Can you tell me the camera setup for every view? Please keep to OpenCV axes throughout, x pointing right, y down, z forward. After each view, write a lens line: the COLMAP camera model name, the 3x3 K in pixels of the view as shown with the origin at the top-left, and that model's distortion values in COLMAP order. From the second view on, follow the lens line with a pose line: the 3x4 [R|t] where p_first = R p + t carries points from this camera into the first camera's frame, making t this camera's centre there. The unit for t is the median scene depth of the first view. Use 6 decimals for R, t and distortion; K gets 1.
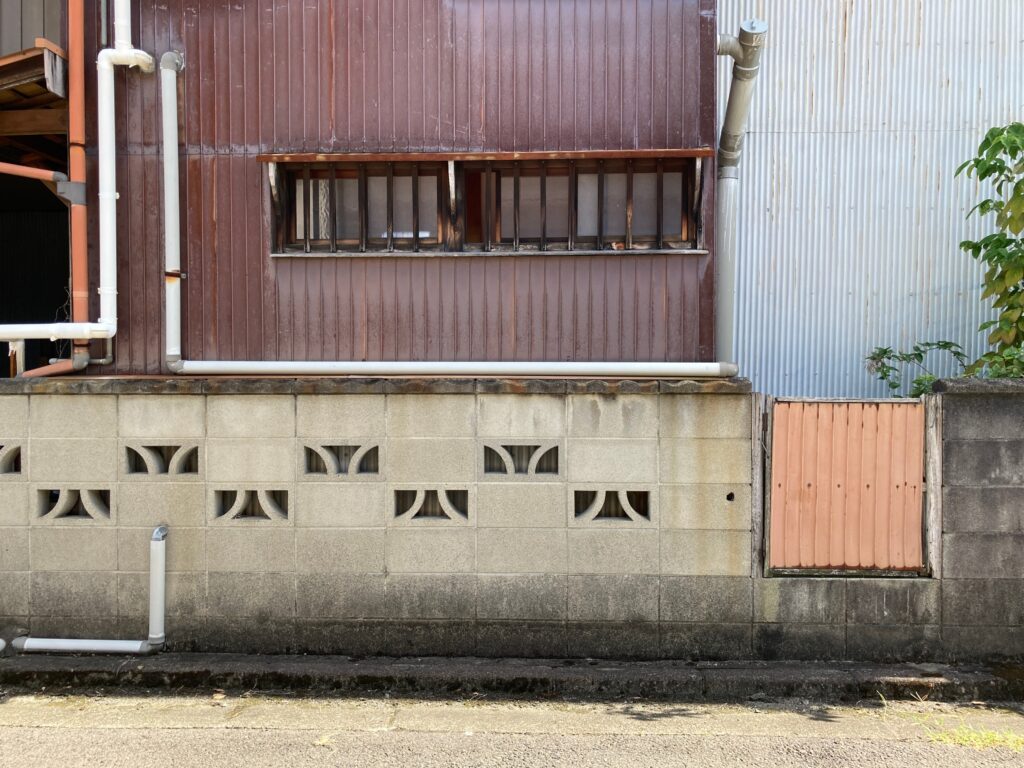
lens RADIAL K [[868.9, 0, 512.0], [0, 868.9, 384.0], [0, 0, 1]] dist [0.003204, 0.012279]
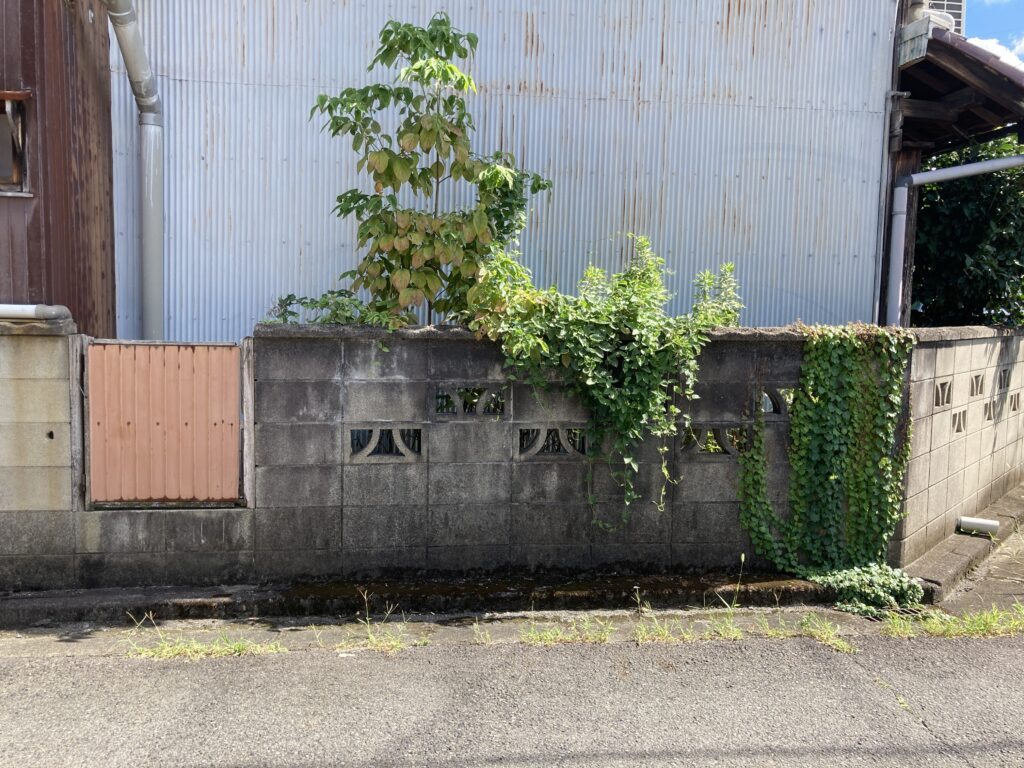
lens RADIAL K [[834.0, 0, 512.0], [0, 834.0, 384.0], [0, 0, 1]] dist [0.000836, 0.002143]
pose [[0.988060, 0.000285, 0.154069, 0.645987], [-0.010631, 0.997741, 0.066327, -0.003148], [-0.153702, -0.067173, 0.985831, -0.063492]]
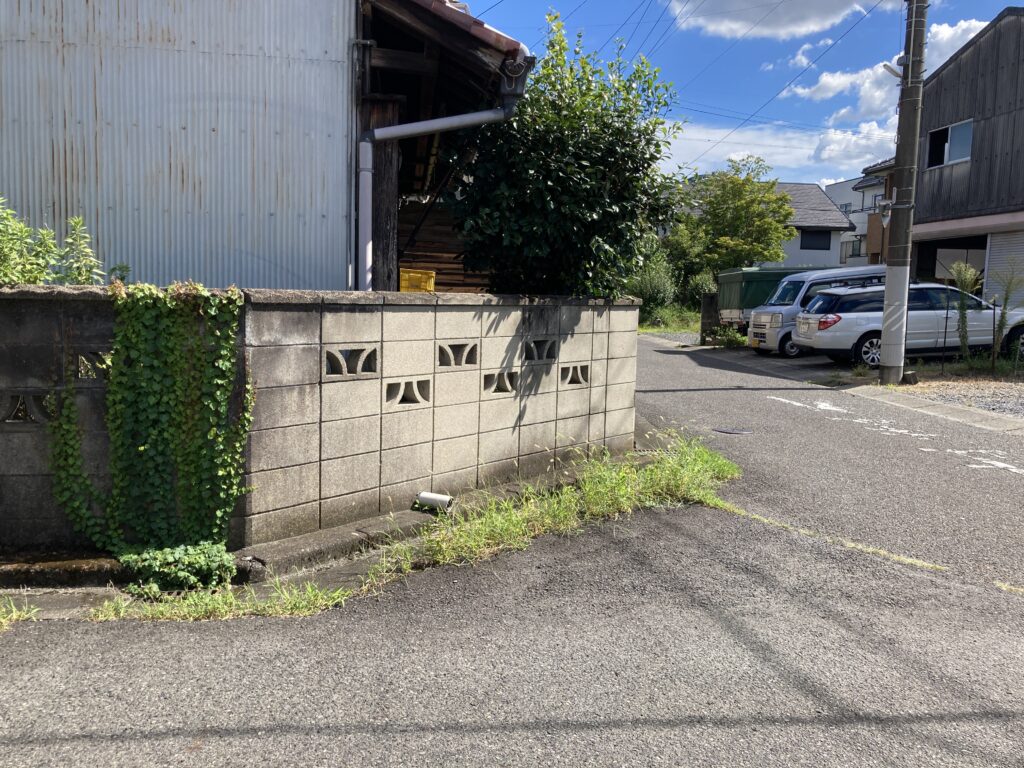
lens RADIAL K [[834.0, 0, 512.0], [0, 834.0, 384.0], [0, 0, 1]] dist [0.000836, 0.002143]
pose [[0.983404, 0.002906, 0.181408, 1.539351], [-0.019422, 0.995812, 0.089334, 0.010851], [-0.180388, -0.091374, 0.979342, -0.126986]]
